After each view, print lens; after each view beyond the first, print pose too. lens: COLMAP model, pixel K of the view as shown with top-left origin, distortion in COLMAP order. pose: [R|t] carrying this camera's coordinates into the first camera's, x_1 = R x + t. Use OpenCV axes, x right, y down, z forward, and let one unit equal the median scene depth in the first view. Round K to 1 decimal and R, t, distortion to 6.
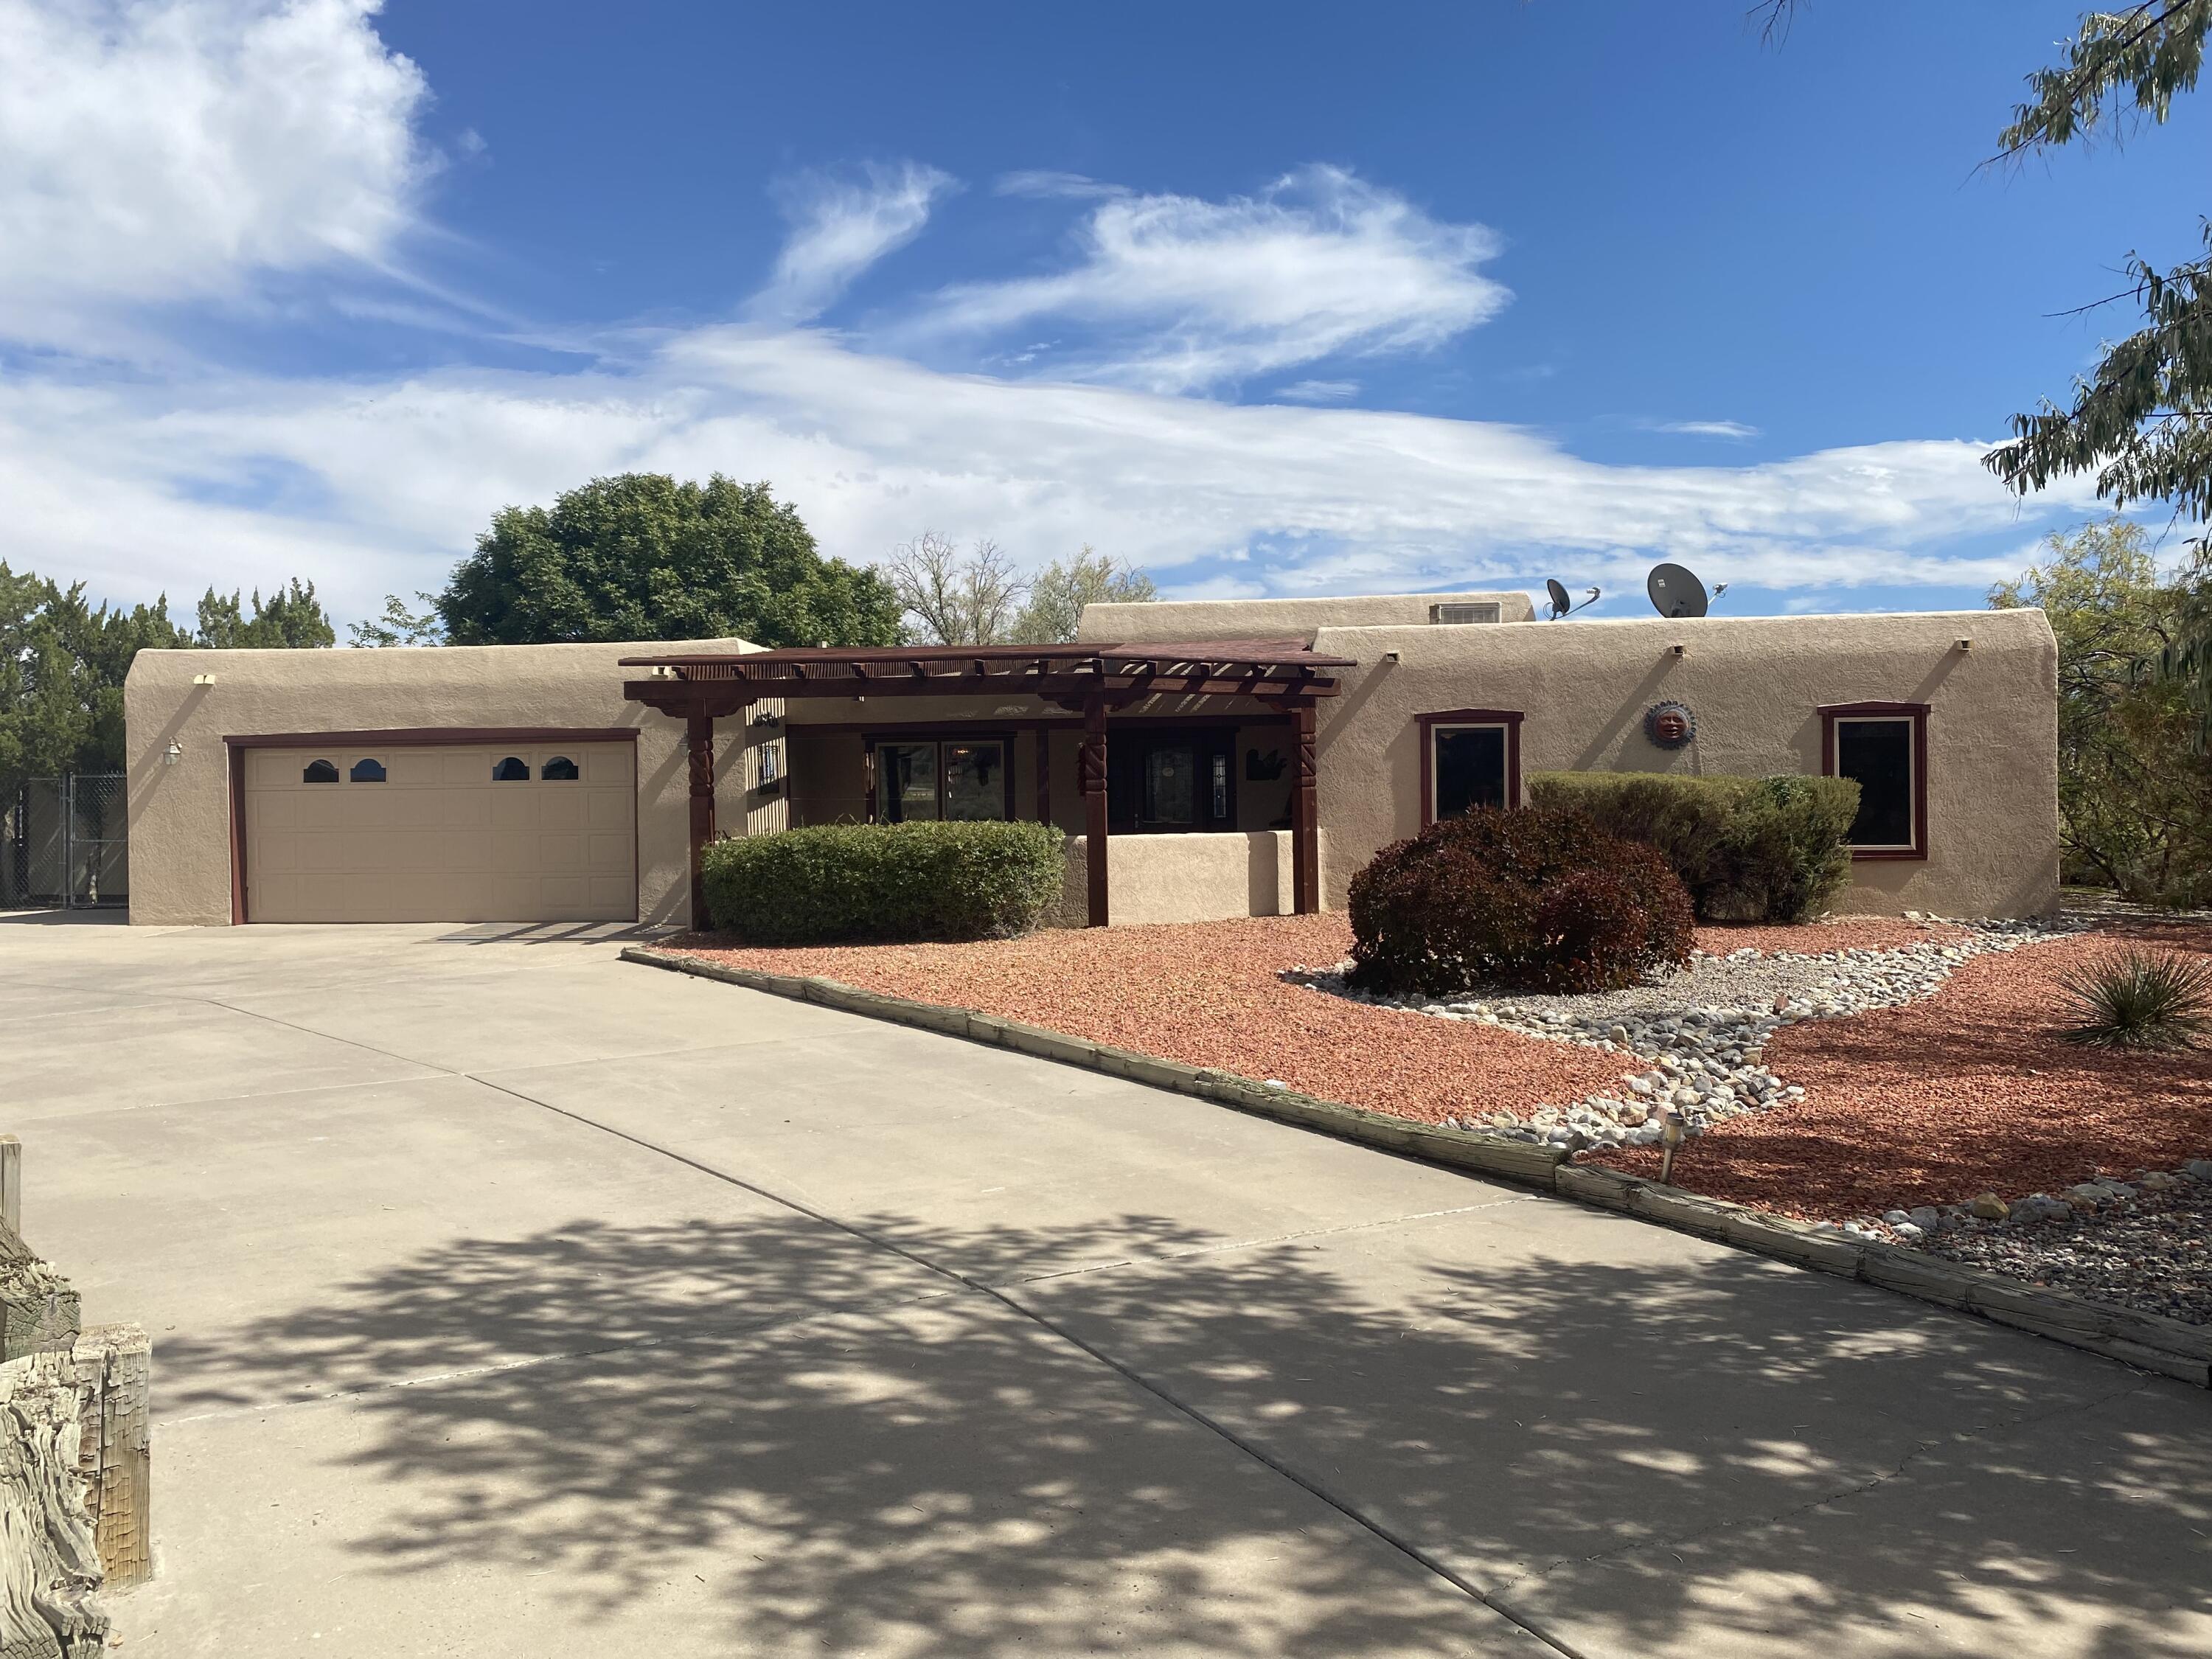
lens RADIAL K [[1683.5, 0, 1106.0], [0, 1683.5, 829.5], [0, 0, 1]] dist [0.078516, -0.143795]
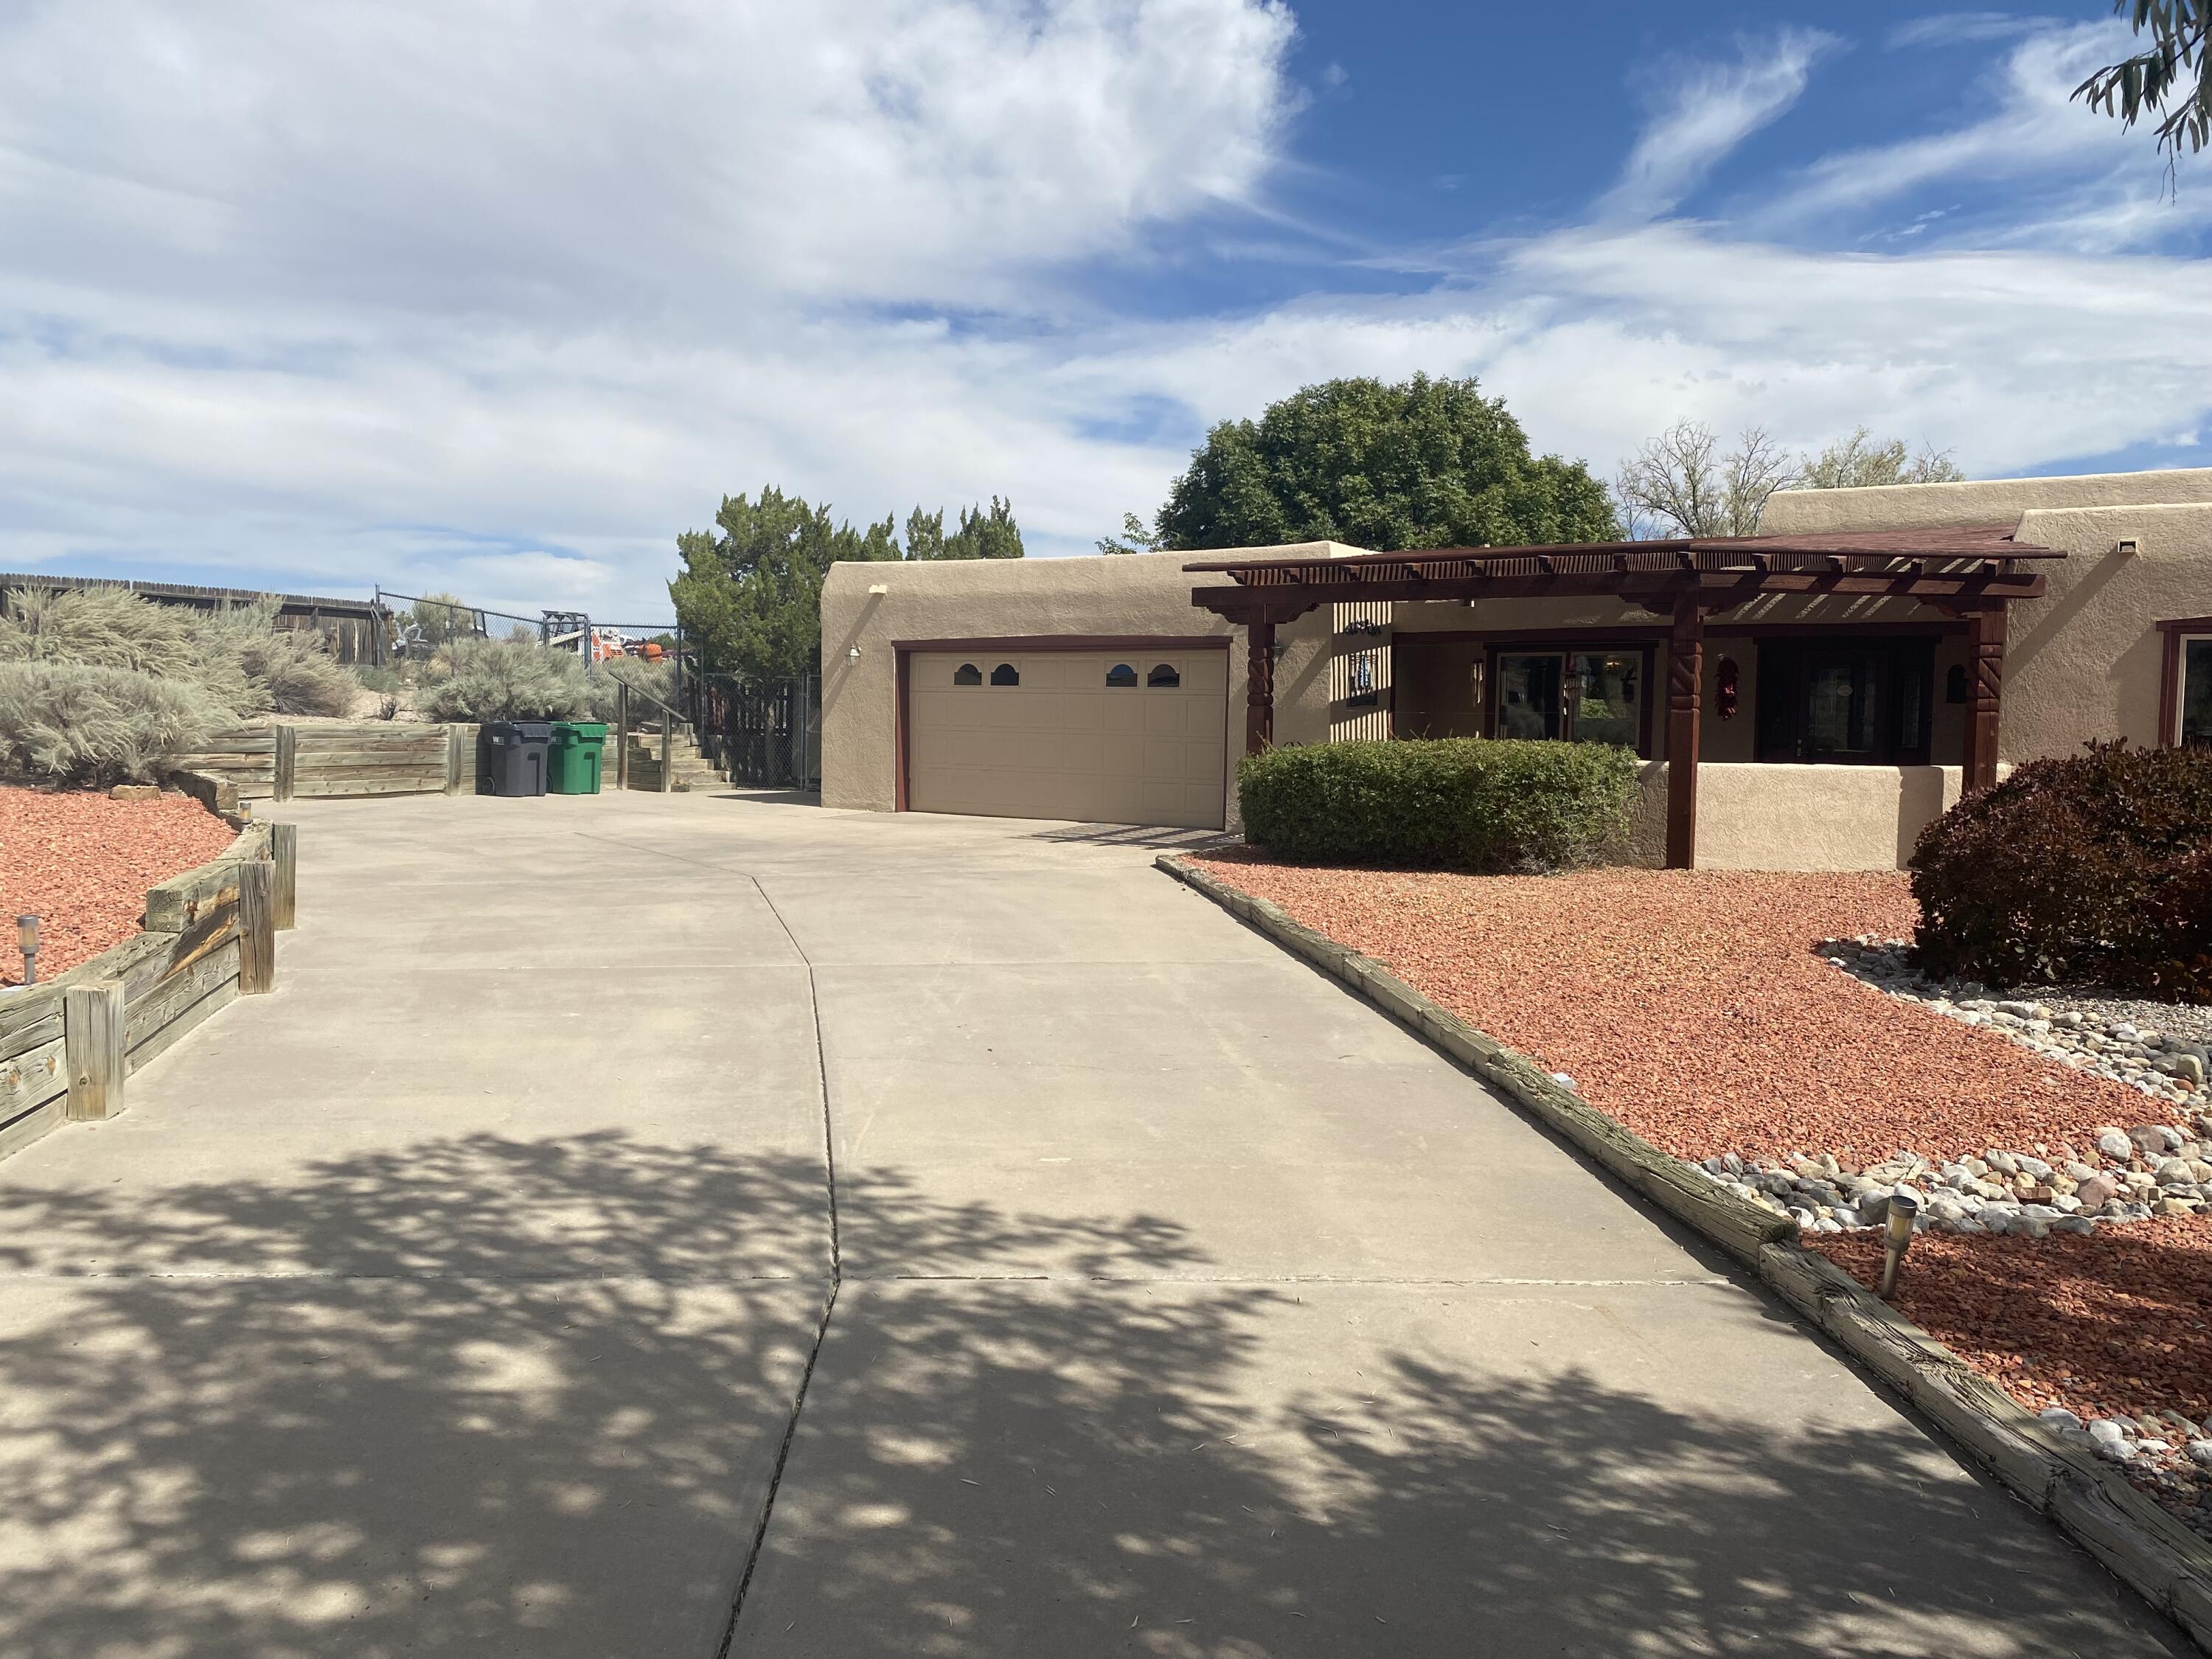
lens RADIAL K [[1698.9, 0, 1106.0], [0, 1698.9, 829.5], [0, 0, 1]] dist [0.033977, -0.026633]
pose [[0.890320, 0.057992, -0.451628, 0.141959], [-0.036004, 0.997717, 0.057137, -0.001428], [0.453910, -0.034609, 0.890375, 0.107507]]
